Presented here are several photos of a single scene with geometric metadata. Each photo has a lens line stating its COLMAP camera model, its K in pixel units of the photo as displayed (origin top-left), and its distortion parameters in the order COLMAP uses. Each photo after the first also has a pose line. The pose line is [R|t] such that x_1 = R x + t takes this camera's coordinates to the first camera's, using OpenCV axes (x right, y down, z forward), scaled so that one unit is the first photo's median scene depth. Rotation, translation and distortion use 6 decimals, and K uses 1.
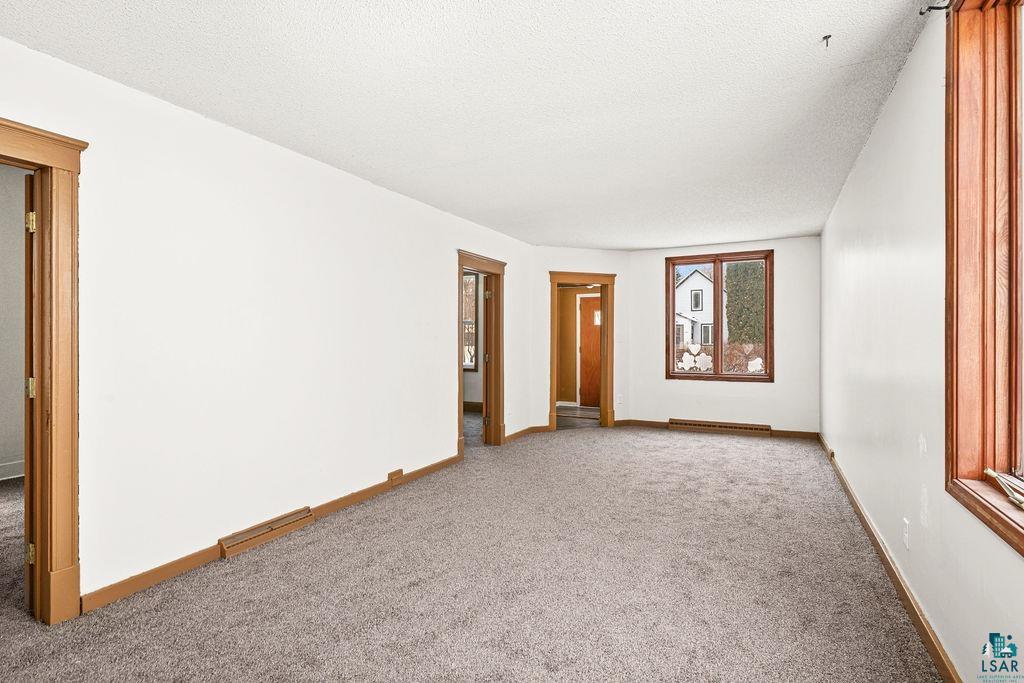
lens RADIAL K [[503.3, 0, 521.3], [0, 503.3, 341.0], [0, 0, 1]] dist [0.012958, 0.000124]
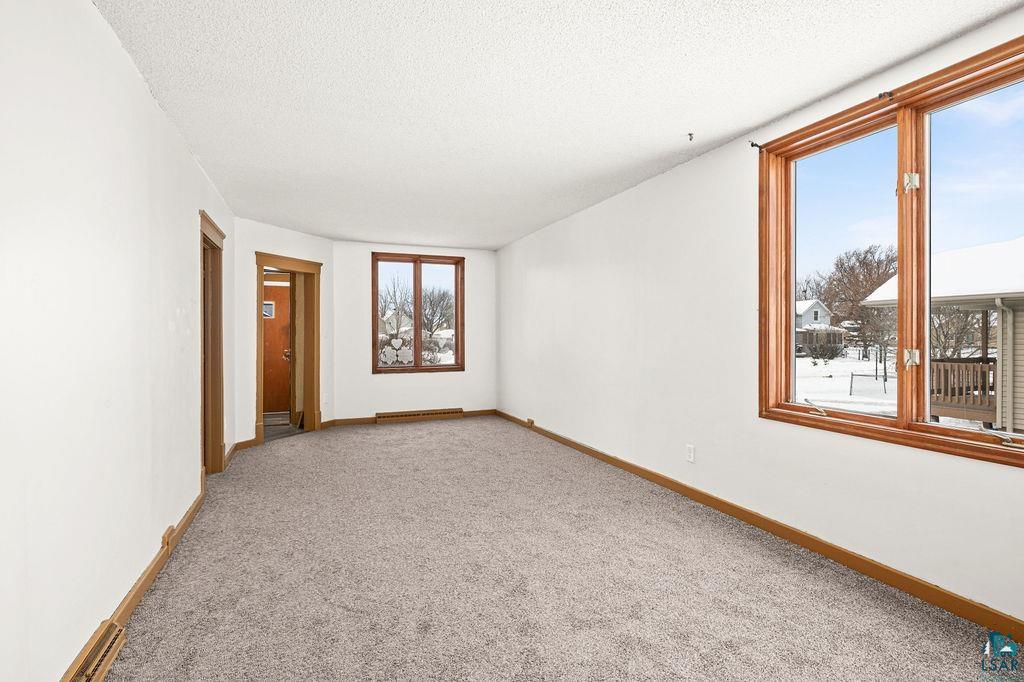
lens RADIAL K [[503.3, 0, 521.3], [0, 503.3, 340.5], [0, 0, 1]] dist [0.012958, 0.000124]
pose [[0.648852, -0.008927, 0.760862, -0.293516], [0.002710, 0.999952, 0.009421, 0.000691], [-0.760910, -0.004051, 0.648845, 0.134798]]
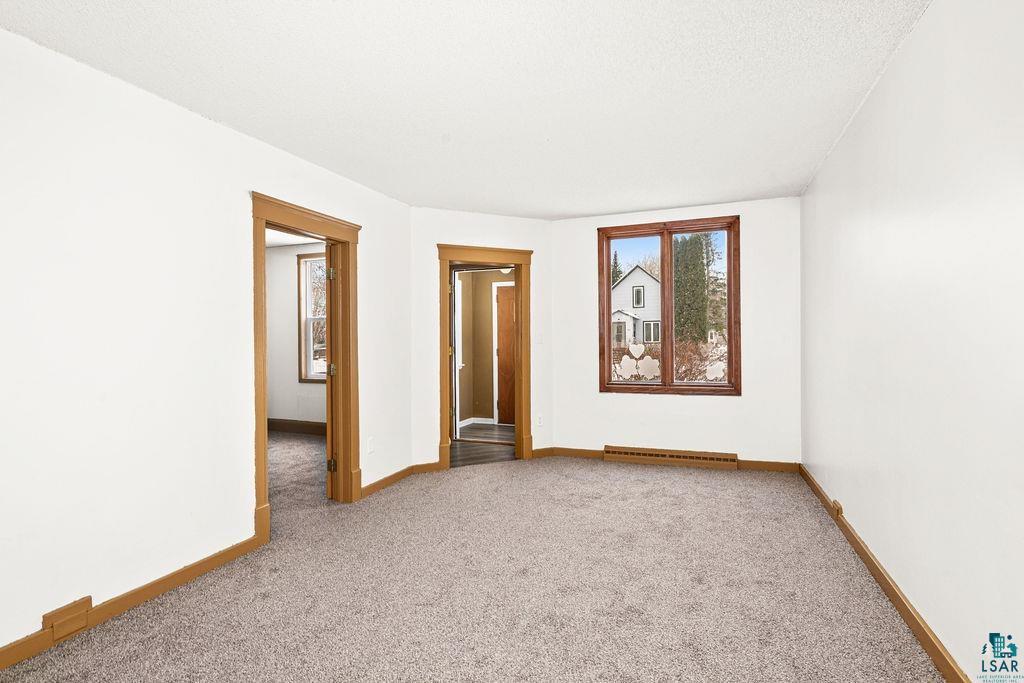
lens RADIAL K [[503.3, 0, 521.3], [0, 503.3, 341.0], [0, 0, 1]] dist [0.012958, 0.000124]
pose [[0.994334, -0.009784, 0.105854, 0.098905], [0.009587, 0.999951, 0.002374, -0.002753], [-0.105872, -0.001346, 0.994379, 0.287762]]
